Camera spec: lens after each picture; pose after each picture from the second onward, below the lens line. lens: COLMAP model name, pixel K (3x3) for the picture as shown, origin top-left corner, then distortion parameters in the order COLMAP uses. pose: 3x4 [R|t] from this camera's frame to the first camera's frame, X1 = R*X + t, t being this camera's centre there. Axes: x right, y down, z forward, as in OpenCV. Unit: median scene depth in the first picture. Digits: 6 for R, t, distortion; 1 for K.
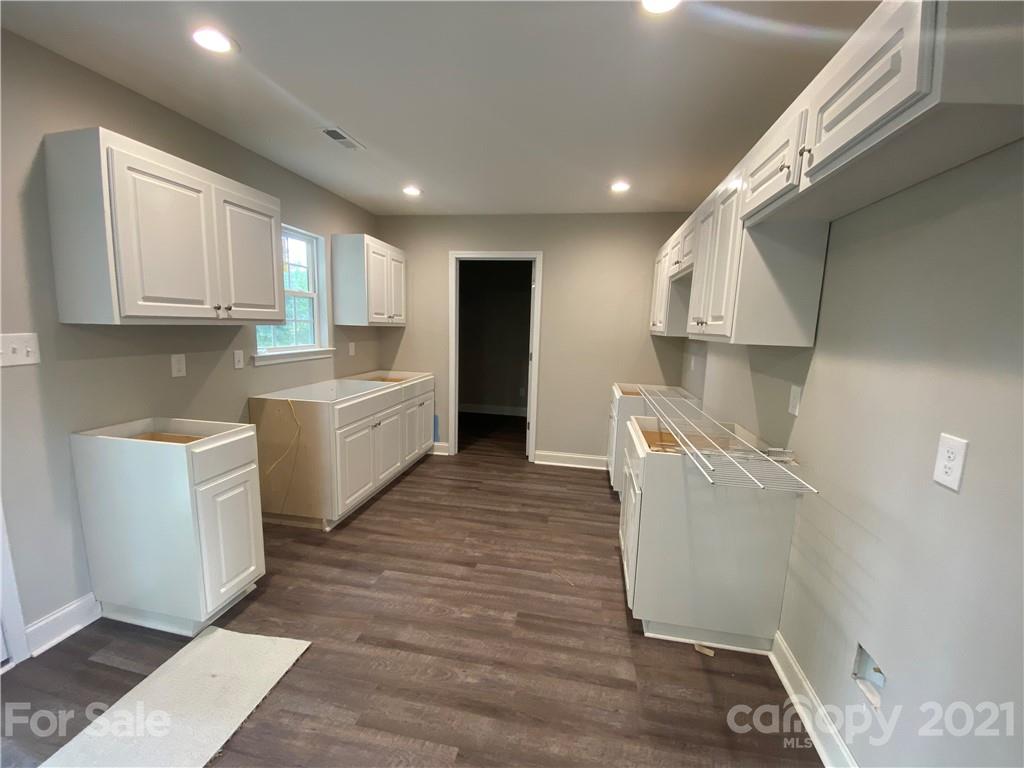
lens RADIAL K [[411.5, 0, 515.6], [0, 411.5, 389.2], [0, 0, 1]] dist [-0.026372, -0.000143]
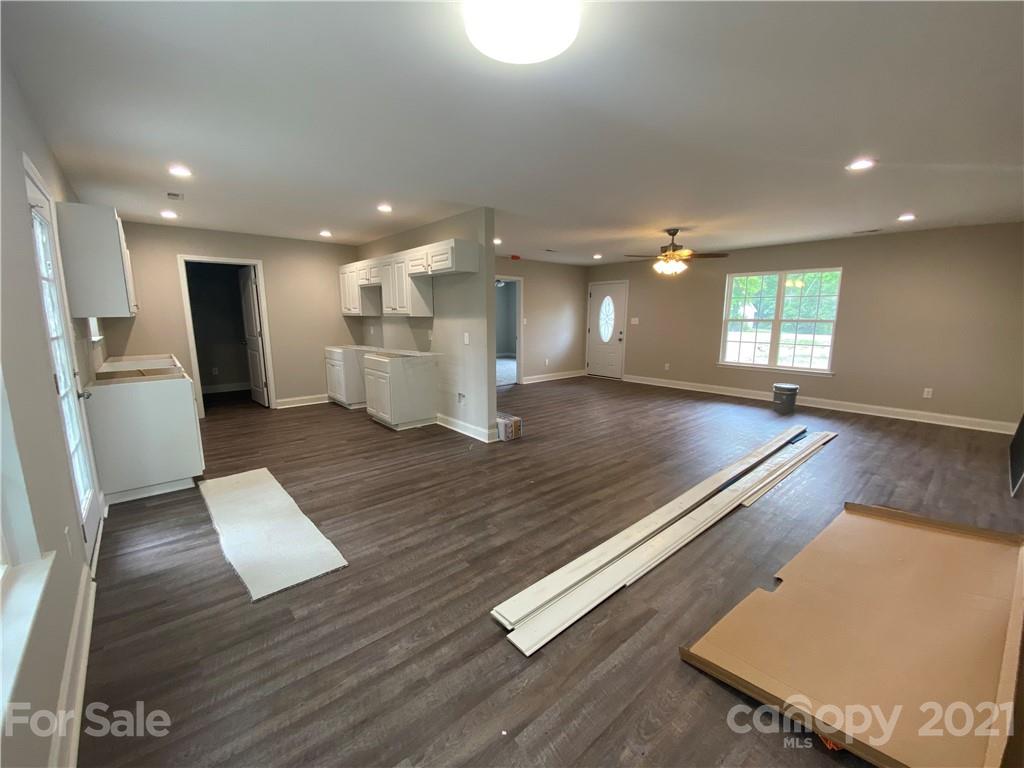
lens RADIAL K [[411.5, 0, 515.6], [0, 411.5, 389.2], [0, 0, 1]] dist [-0.026372, -0.000143]
pose [[0.620811, -0.166171, 0.766147, -0.920193], [0.134736, 0.985352, 0.104538, 0.137384], [-0.772295, 0.038329, 0.634107, -0.974695]]
